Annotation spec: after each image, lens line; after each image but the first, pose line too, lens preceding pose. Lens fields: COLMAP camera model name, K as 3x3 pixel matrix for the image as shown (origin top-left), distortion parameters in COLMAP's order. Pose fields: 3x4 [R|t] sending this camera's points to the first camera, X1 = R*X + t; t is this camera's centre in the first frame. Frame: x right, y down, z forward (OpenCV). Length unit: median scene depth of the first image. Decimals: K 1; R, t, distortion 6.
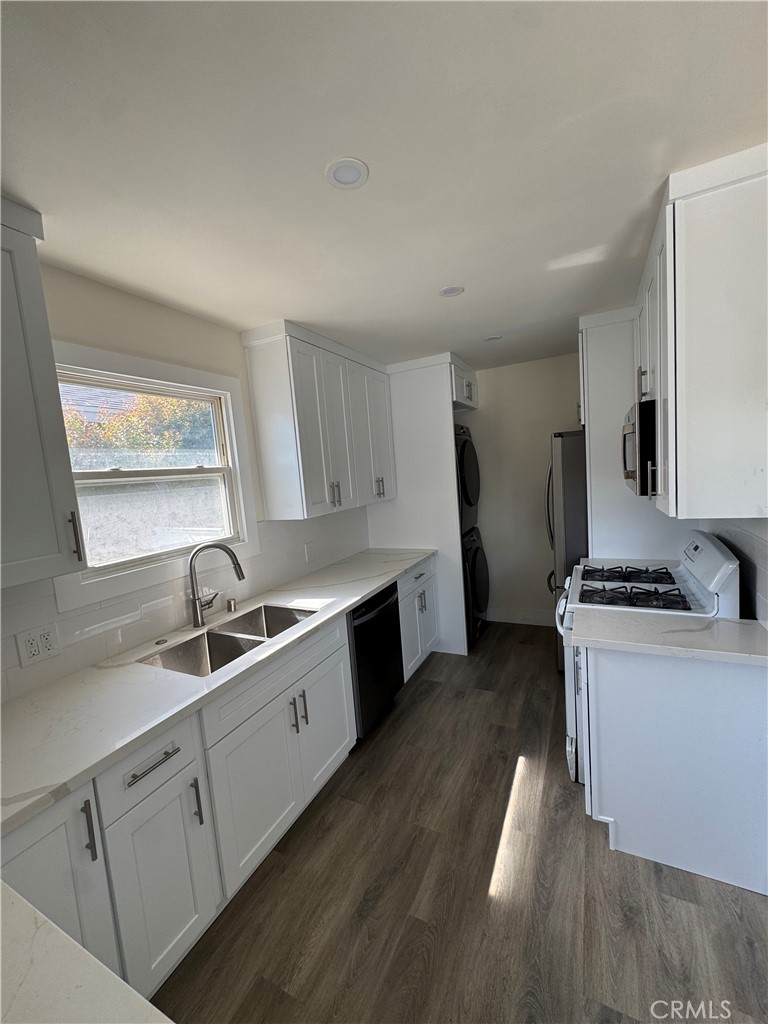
lens RADIAL K [[406.8, 0, 387.9], [0, 406.8, 512.2], [0, 0, 1]] dist [-0.004862, 0.000954]
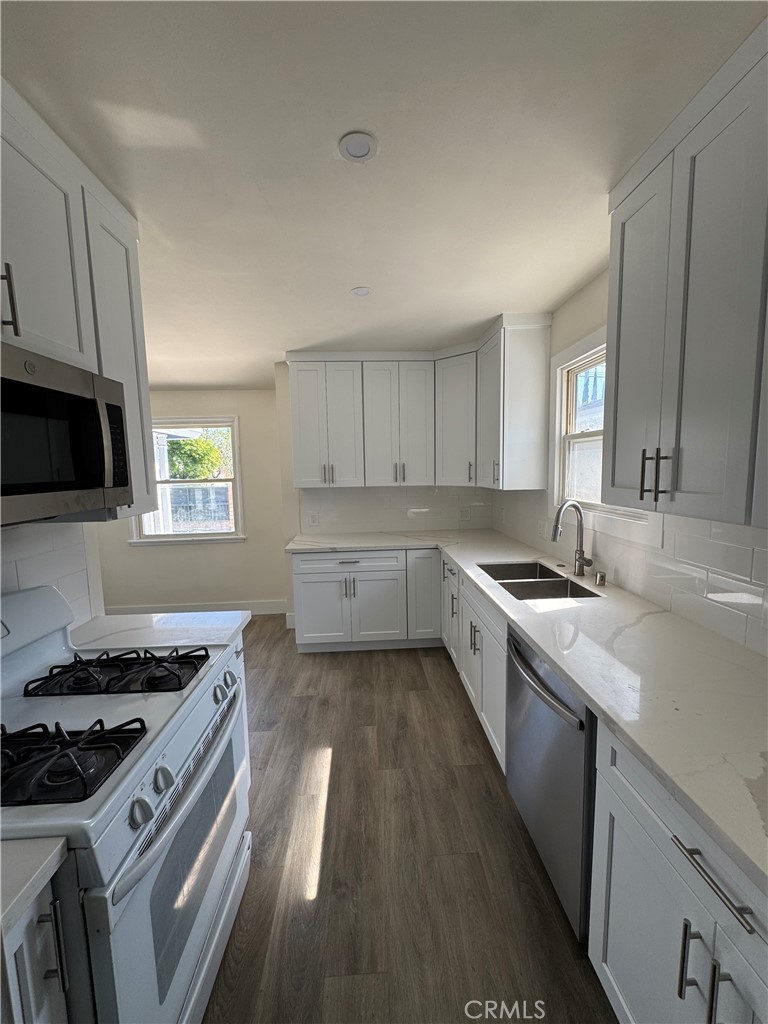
lens RADIAL K [[406.8, 0, 386.1], [0, 406.8, 512.1], [0, 0, 1]] dist [-0.004862, 0.000954]
pose [[-0.866281, 0.150555, -0.476330, 0.502303], [0.040029, 0.971359, 0.234221, -0.170418], [0.497950, 0.183835, -0.847496, 1.691595]]
